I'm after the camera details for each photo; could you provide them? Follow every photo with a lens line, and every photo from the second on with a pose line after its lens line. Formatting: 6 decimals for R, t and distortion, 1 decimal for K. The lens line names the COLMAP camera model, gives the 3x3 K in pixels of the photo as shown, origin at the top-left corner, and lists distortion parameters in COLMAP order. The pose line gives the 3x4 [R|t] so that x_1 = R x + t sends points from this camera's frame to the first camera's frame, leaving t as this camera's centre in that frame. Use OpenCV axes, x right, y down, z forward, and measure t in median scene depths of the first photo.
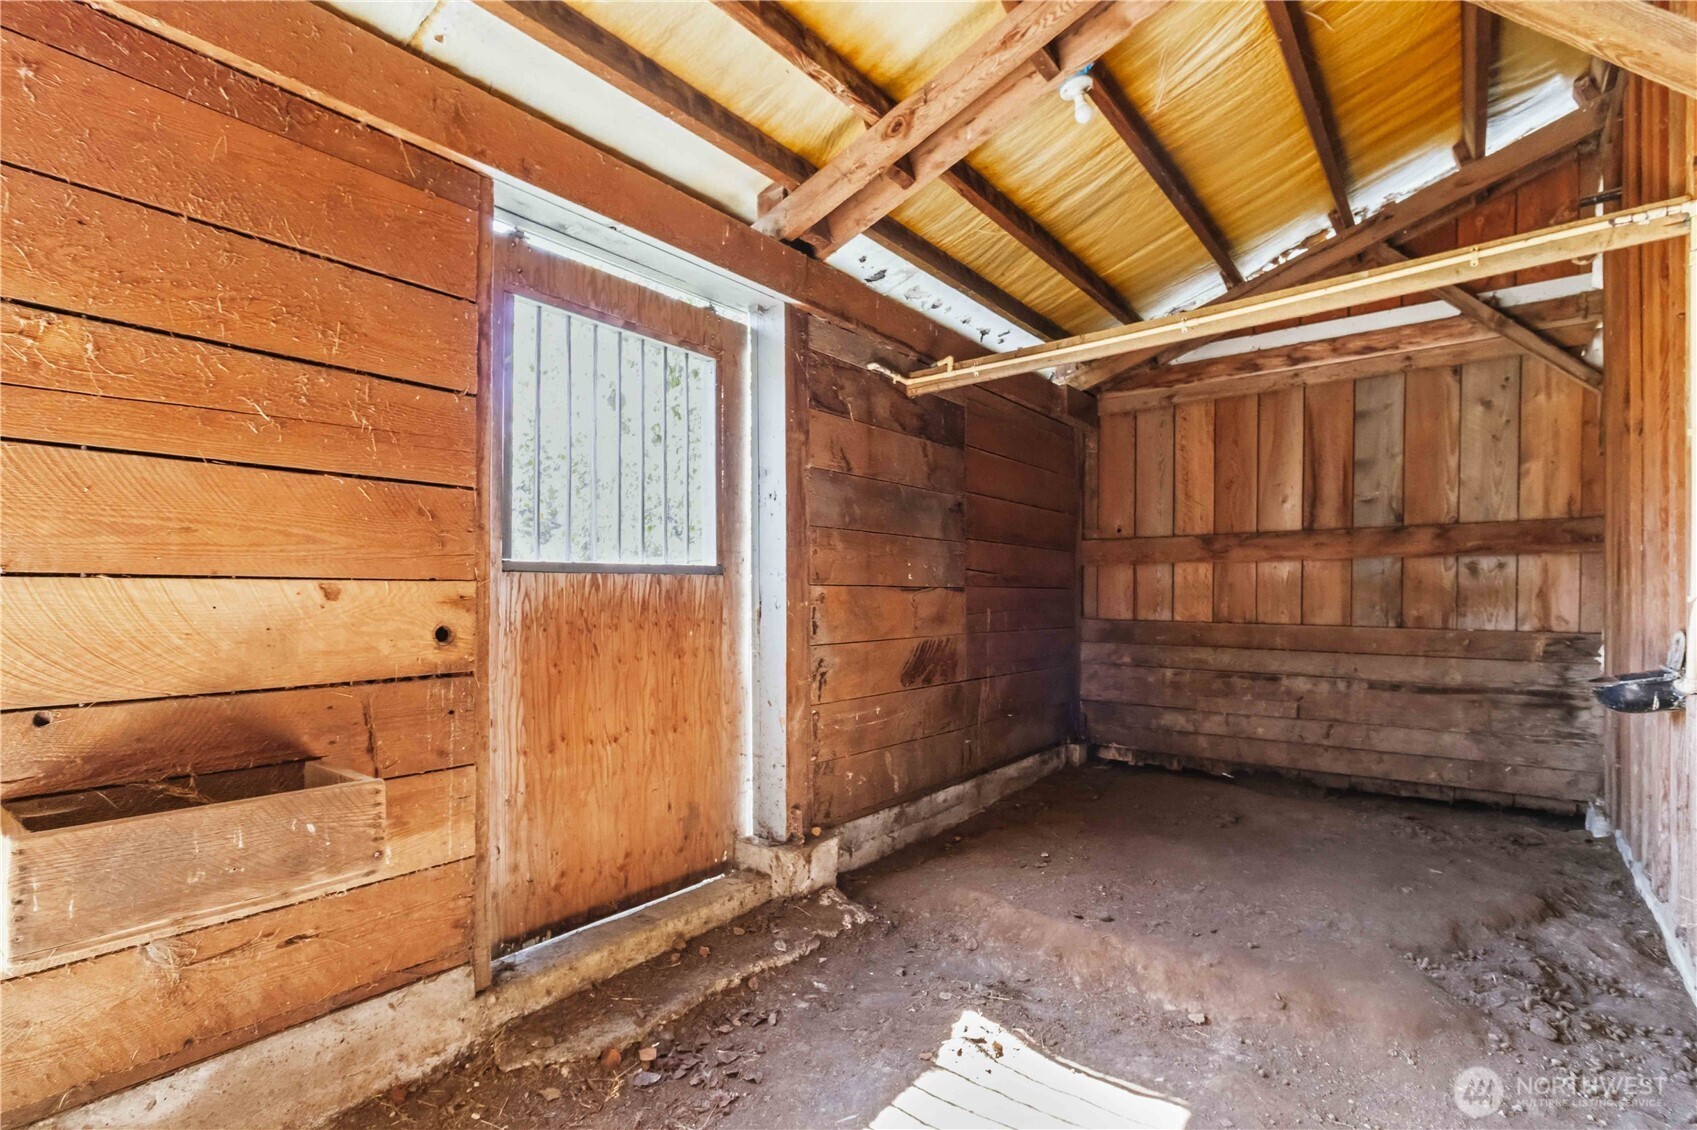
lens RADIAL K [[800.5, 0, 862.6], [0, 800.5, 593.2], [0, 0, 1]] dist [0.000314, 0.000694]
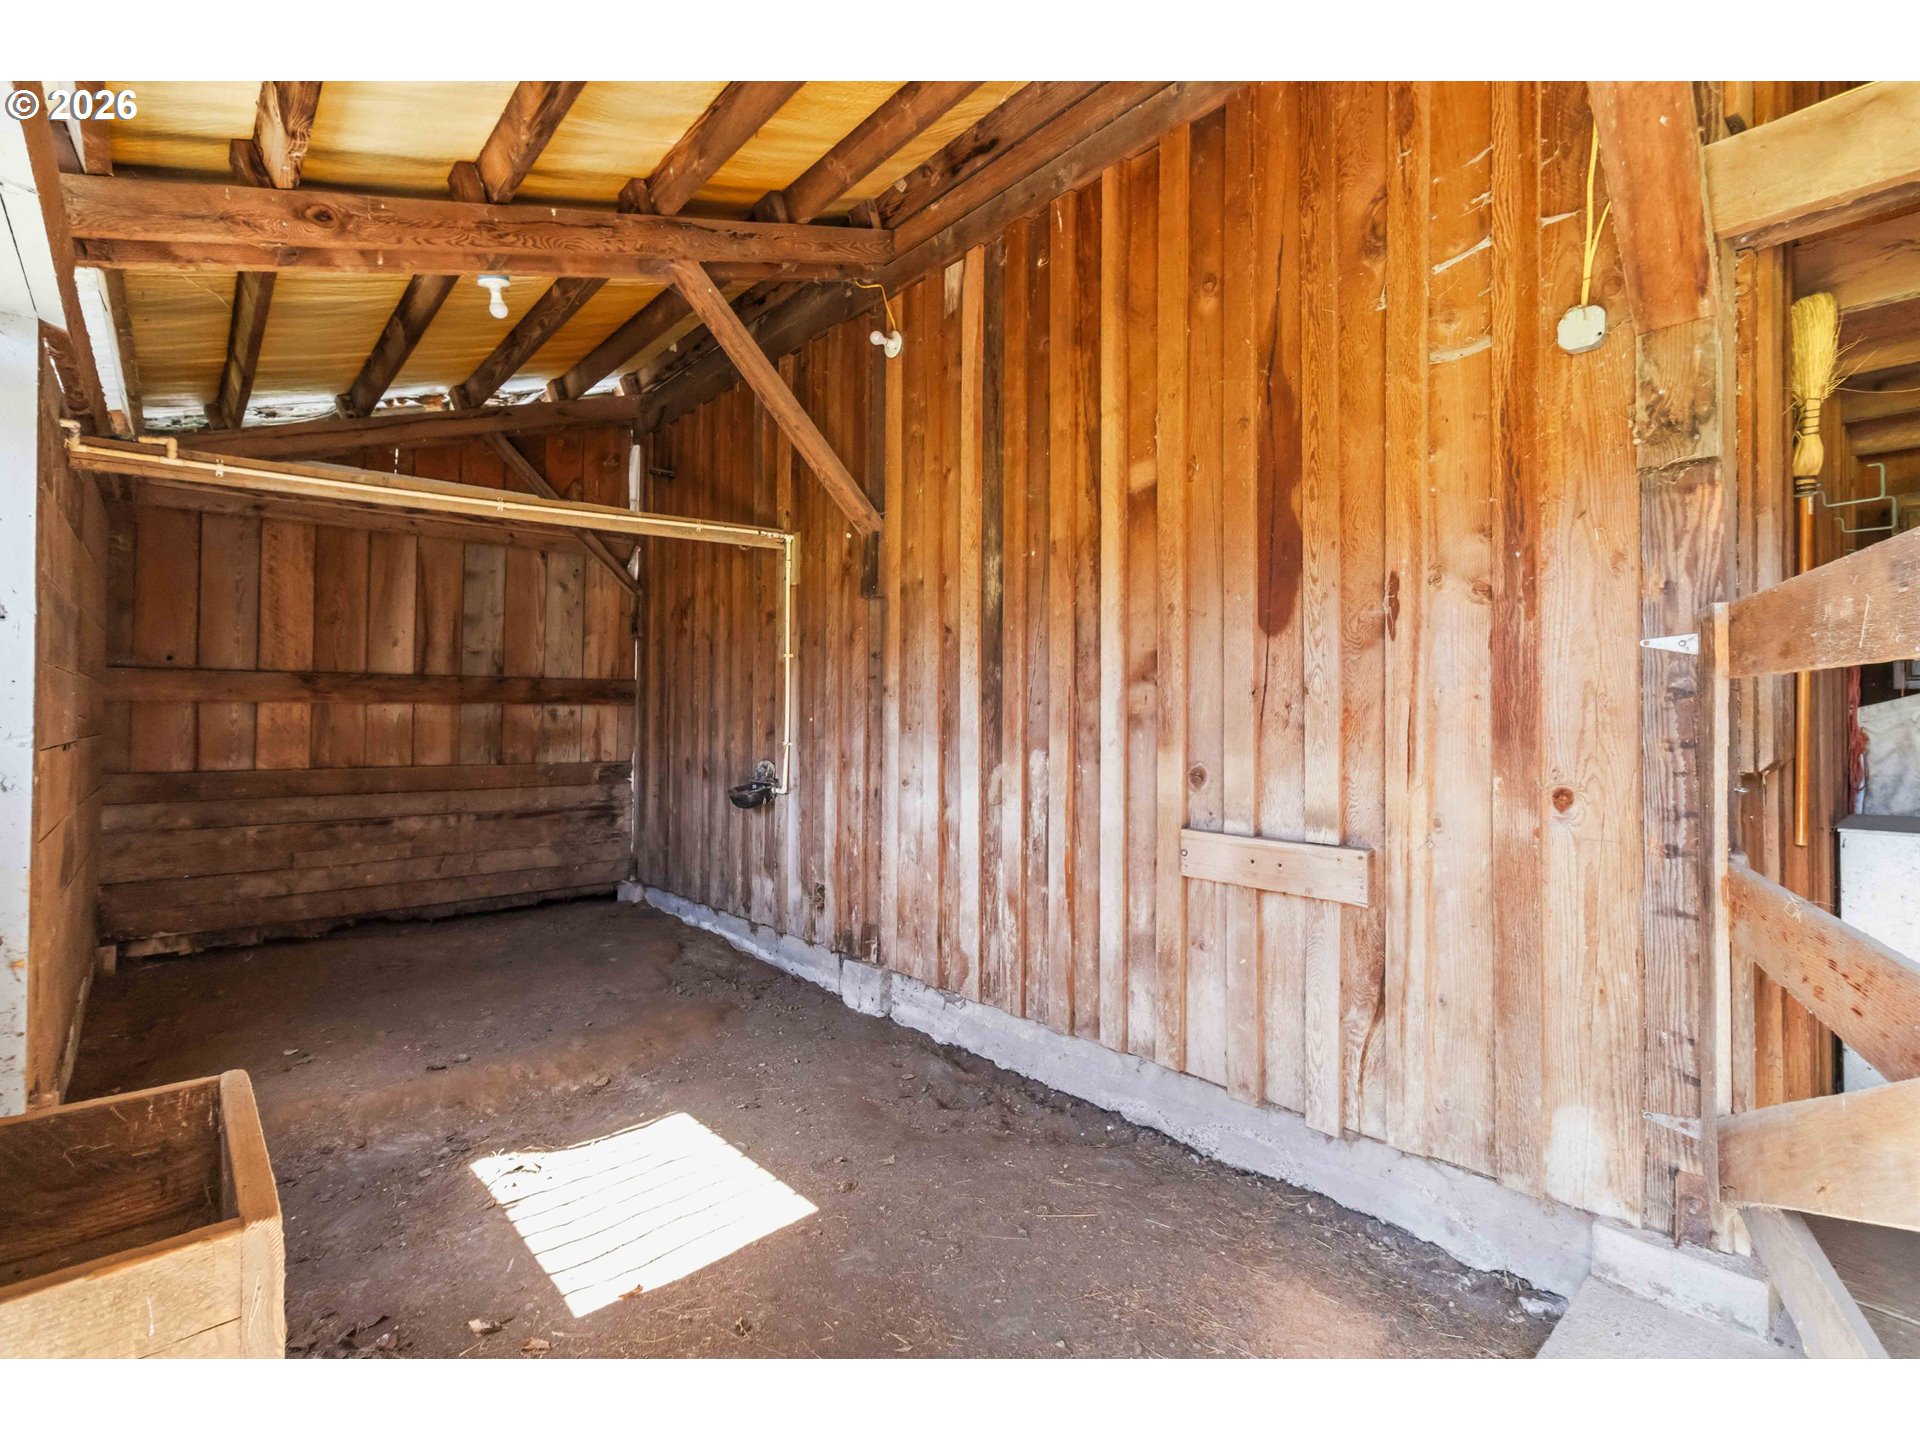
lens RADIAL K [[897.7, 0, 962.1], [0, 897.7, 713.0], [0, 0, 1]] dist [0.000857, 0.000002]
pose [[0.198882, 0.003103, 0.980019, -0.461348], [-0.002409, 0.999994, -0.002677, -0.029036], [-0.980020, -0.001828, 0.198888, 0.081853]]
